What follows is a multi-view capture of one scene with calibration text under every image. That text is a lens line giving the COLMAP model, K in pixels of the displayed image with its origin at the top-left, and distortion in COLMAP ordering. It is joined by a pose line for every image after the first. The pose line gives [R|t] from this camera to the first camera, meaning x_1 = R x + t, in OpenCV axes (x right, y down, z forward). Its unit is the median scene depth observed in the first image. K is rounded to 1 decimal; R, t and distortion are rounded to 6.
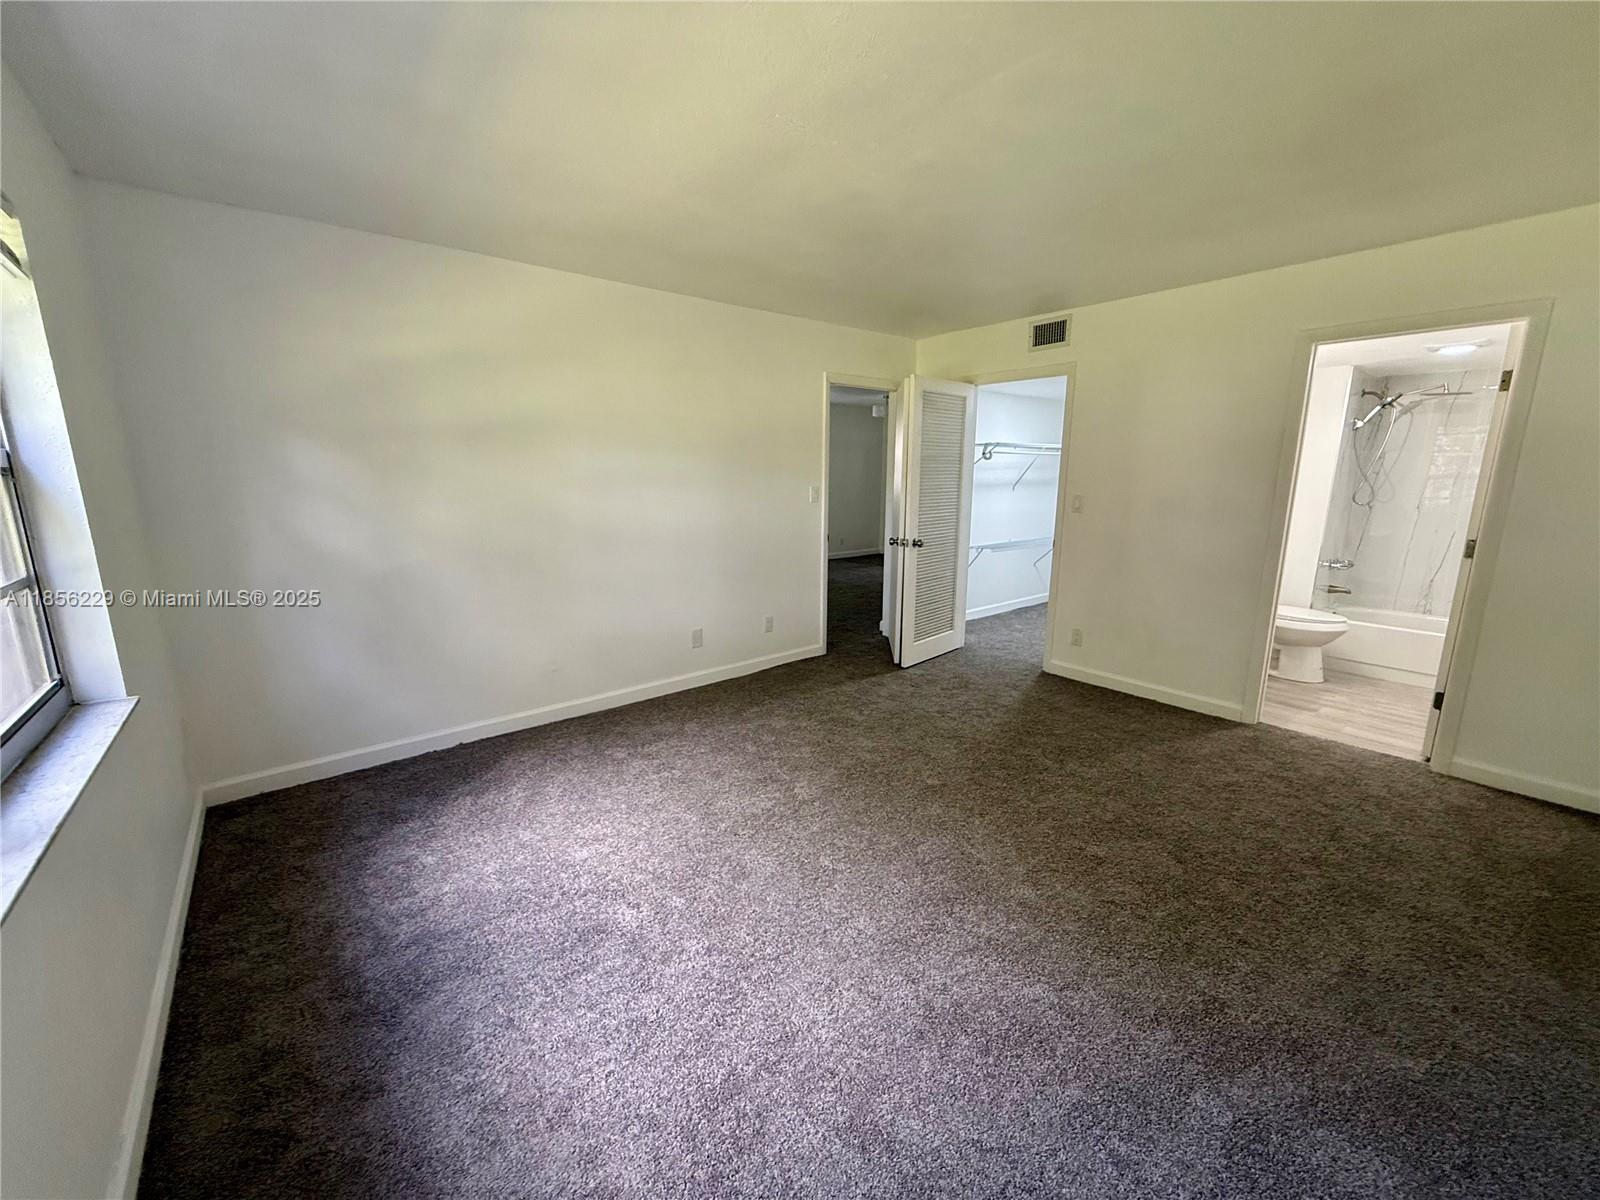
lens RADIAL K [[636.4, 0, 797.0], [0, 636.4, 595.4], [0, 0, 1]] dist [0.000947, 0.000065]
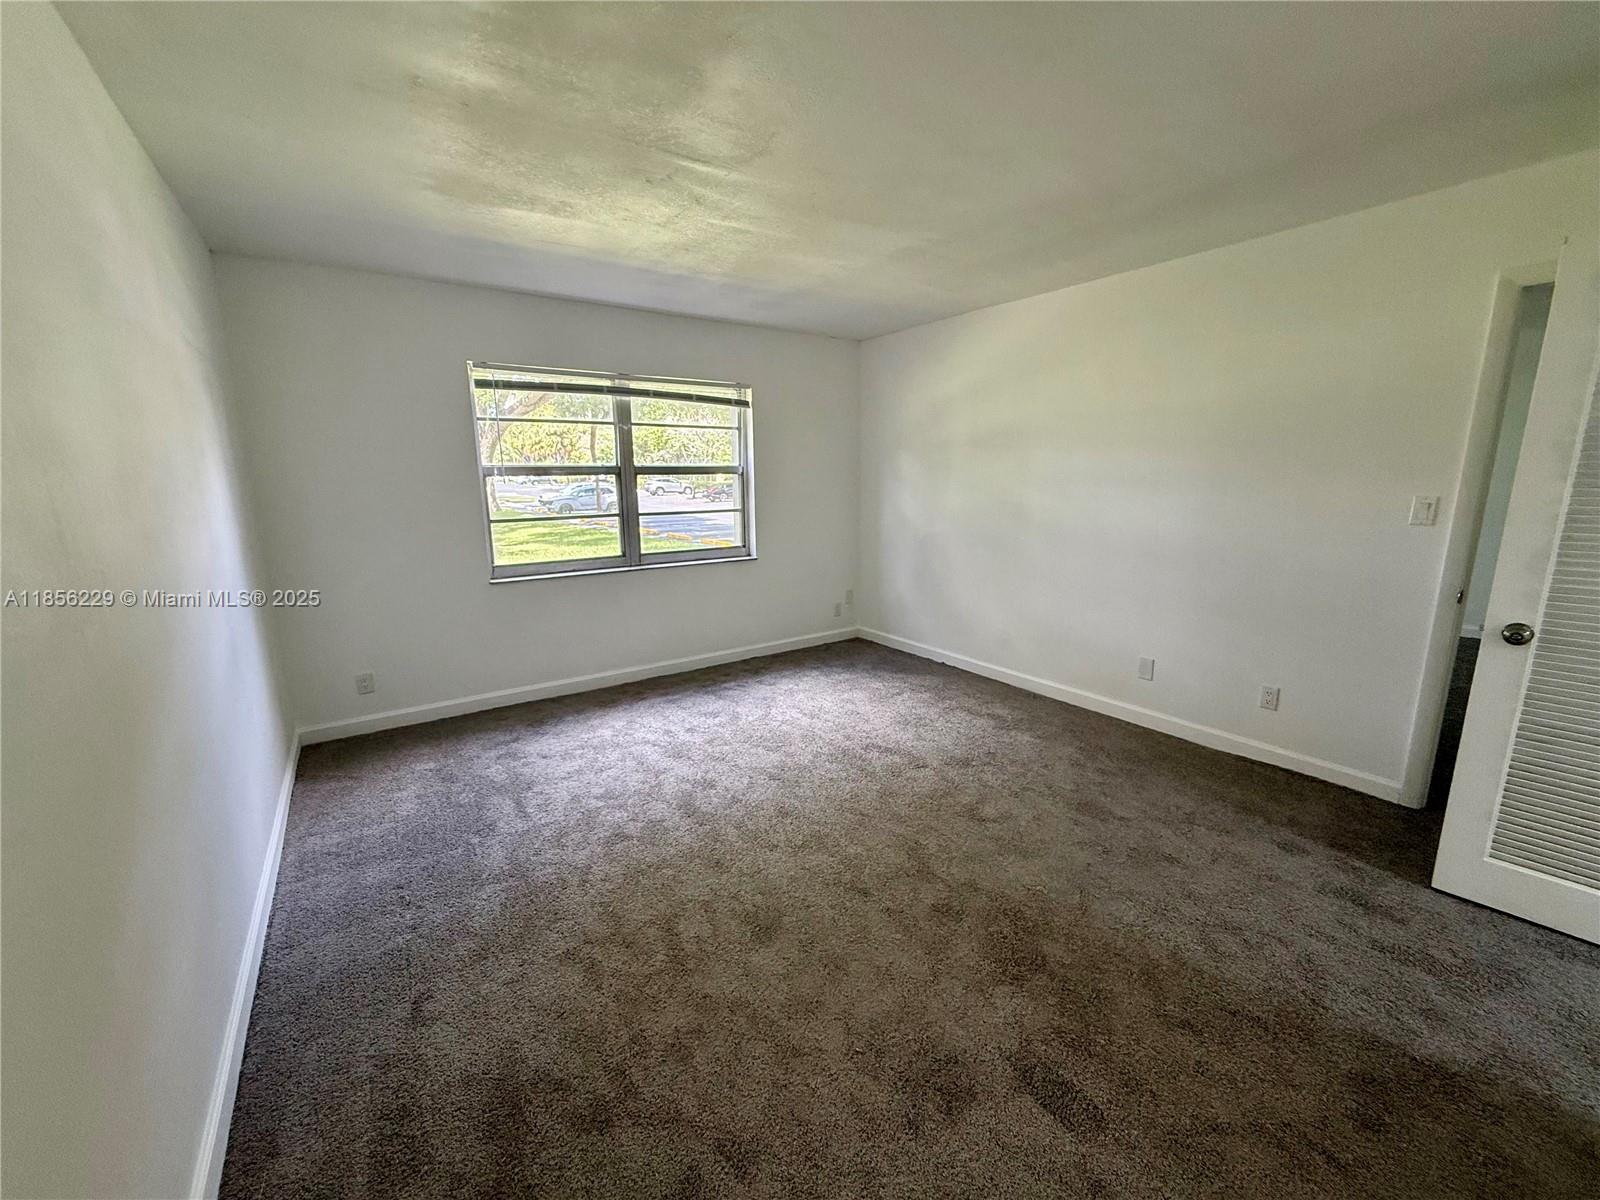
lens RADIAL K [[636.4, 0, 797.0], [0, 636.4, 595.4], [0, 0, 1]] dist [0.000947, 0.000065]
pose [[-0.074263, 0.196314, -0.977725, 0.934532], [-0.182896, 0.961121, 0.206872, -0.158793], [0.980323, 0.194185, -0.035470, 0.760941]]
